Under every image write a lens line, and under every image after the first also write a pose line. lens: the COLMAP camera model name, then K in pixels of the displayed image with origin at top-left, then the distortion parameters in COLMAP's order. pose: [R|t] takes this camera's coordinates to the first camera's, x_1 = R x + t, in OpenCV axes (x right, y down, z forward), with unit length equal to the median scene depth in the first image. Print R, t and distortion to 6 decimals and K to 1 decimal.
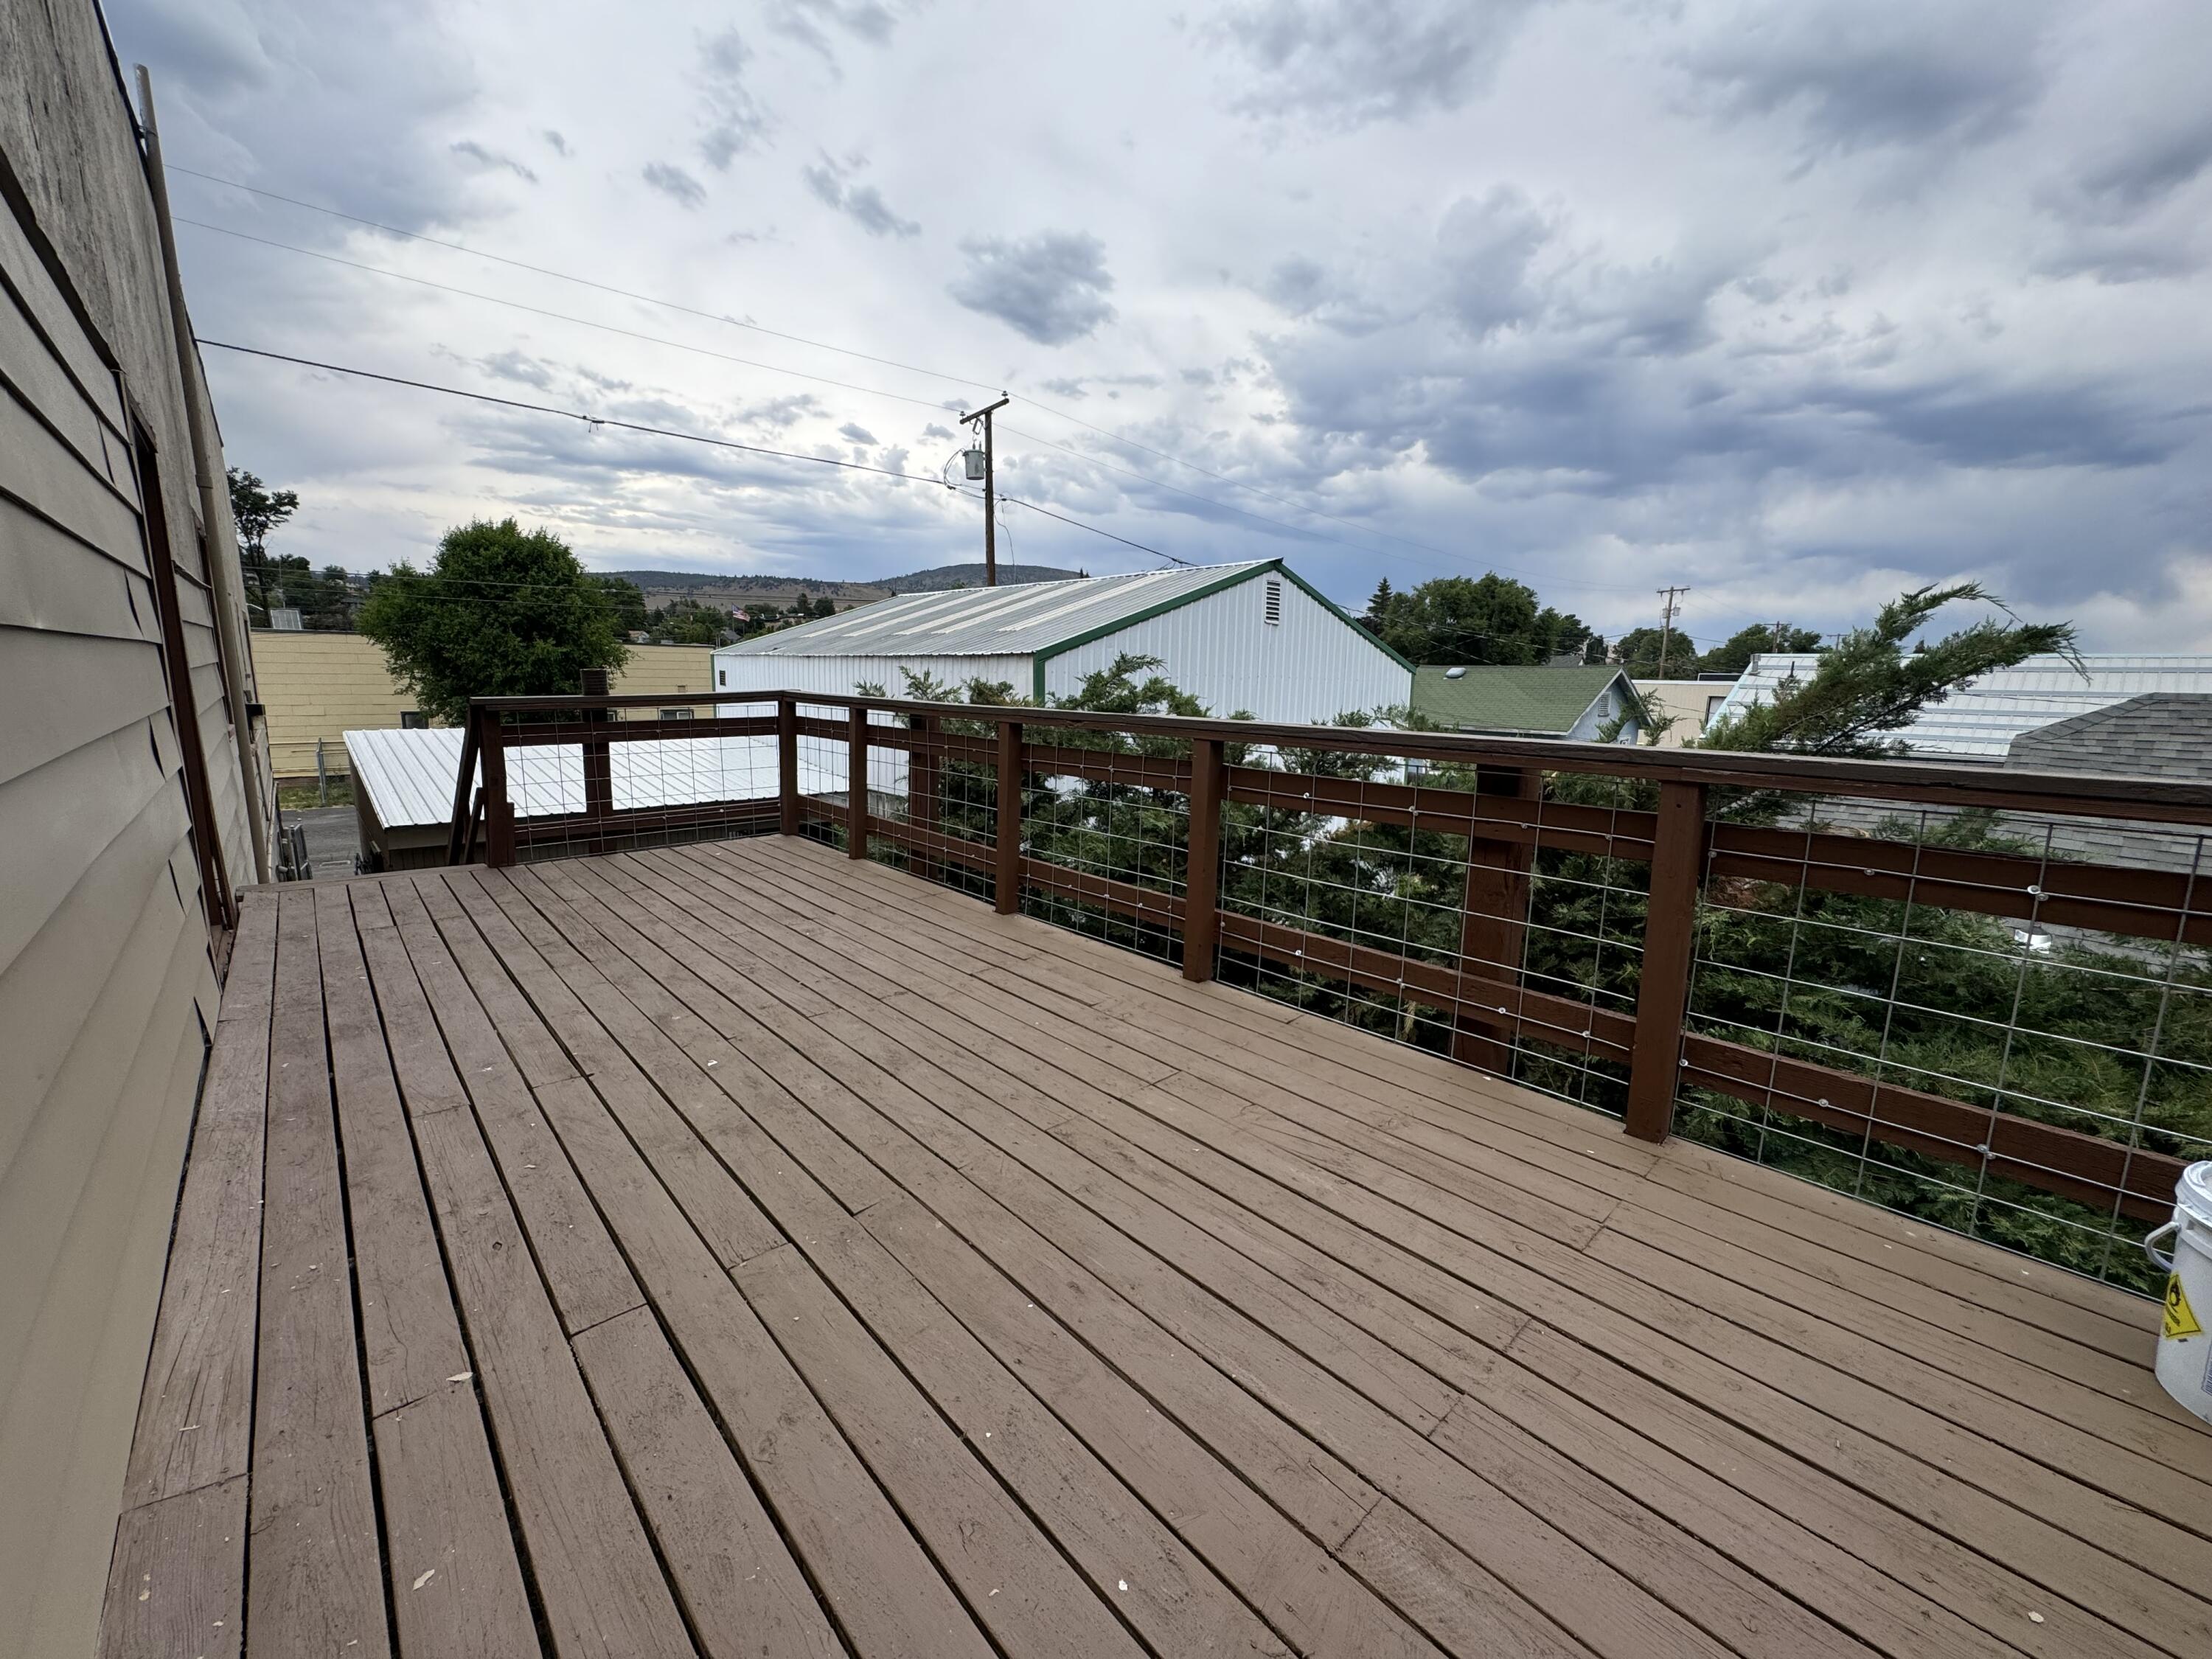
lens RADIAL K [[883.9, 0, 1106.0], [0, 883.9, 829.5], [0, 0, 1]] dist [-0.000488, 0.015248]
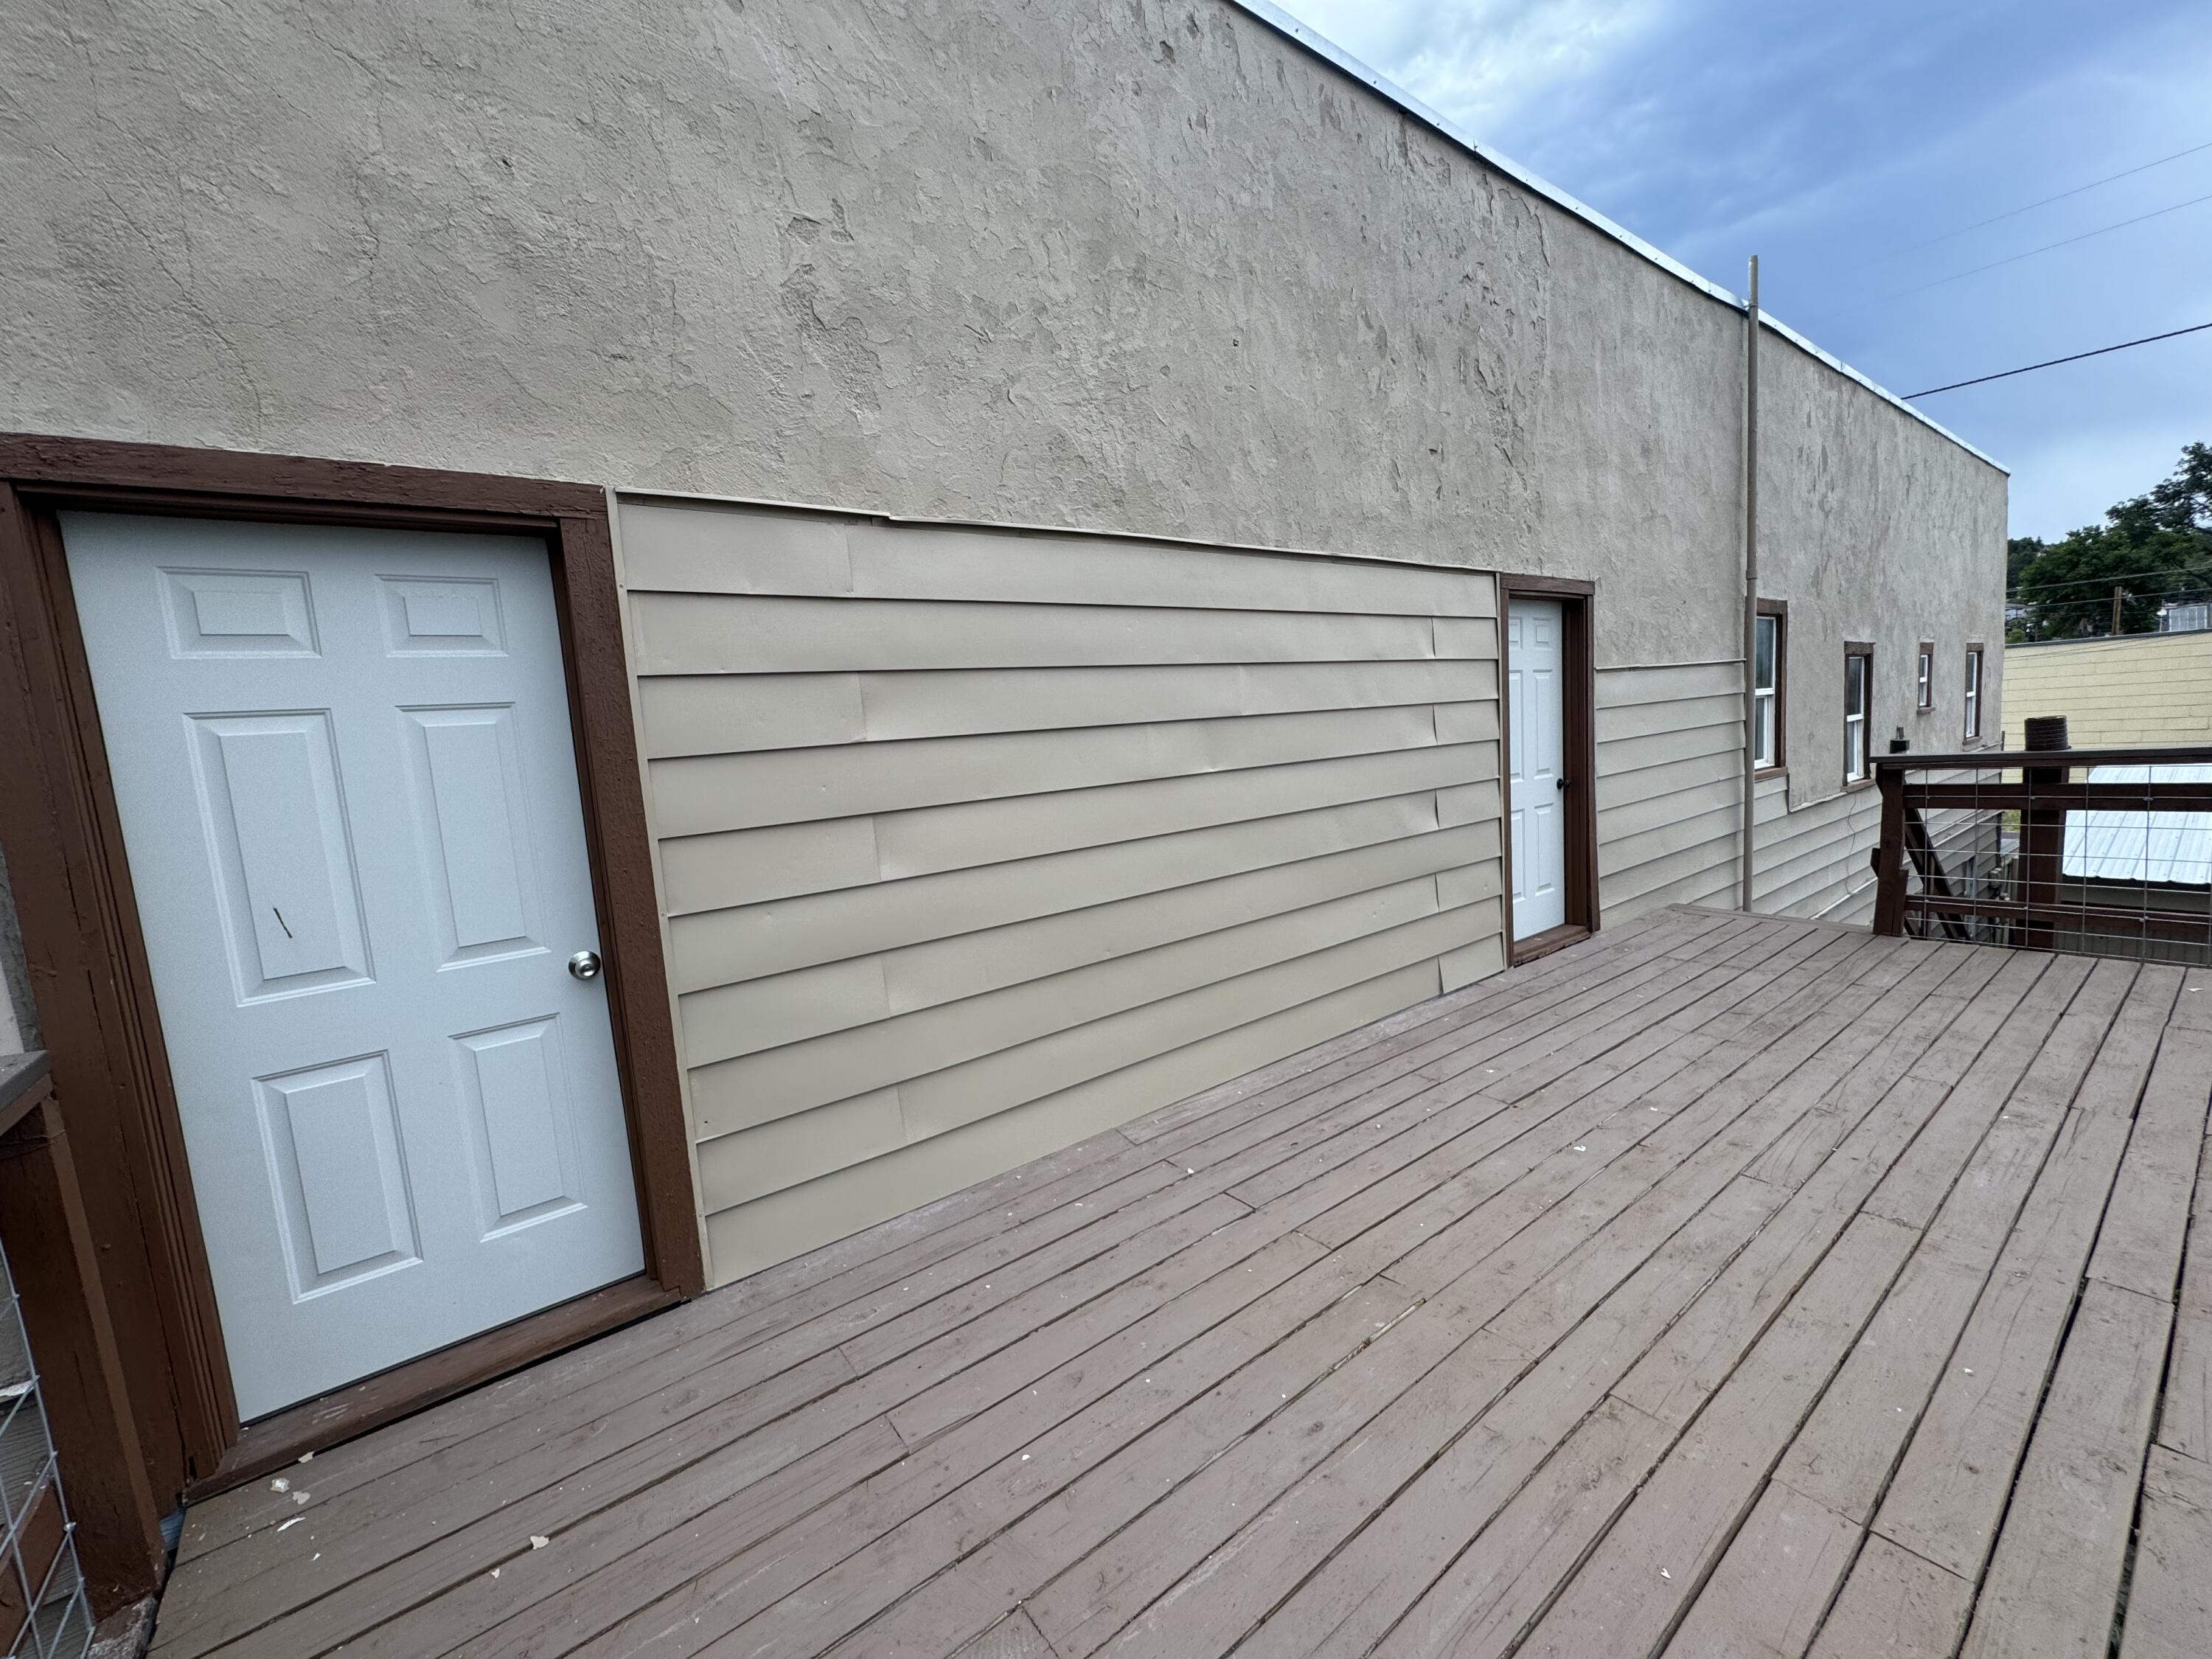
lens RADIAL K [[883.9, 0, 1106.0], [0, 883.9, 829.5], [0, 0, 1]] dist [-0.000488, 0.015248]
pose [[-0.078238, 0.097900, -0.992116, 0.467386], [-0.108774, 0.988387, 0.106109, -0.121823], [0.990983, 0.116219, -0.066680, 0.377805]]
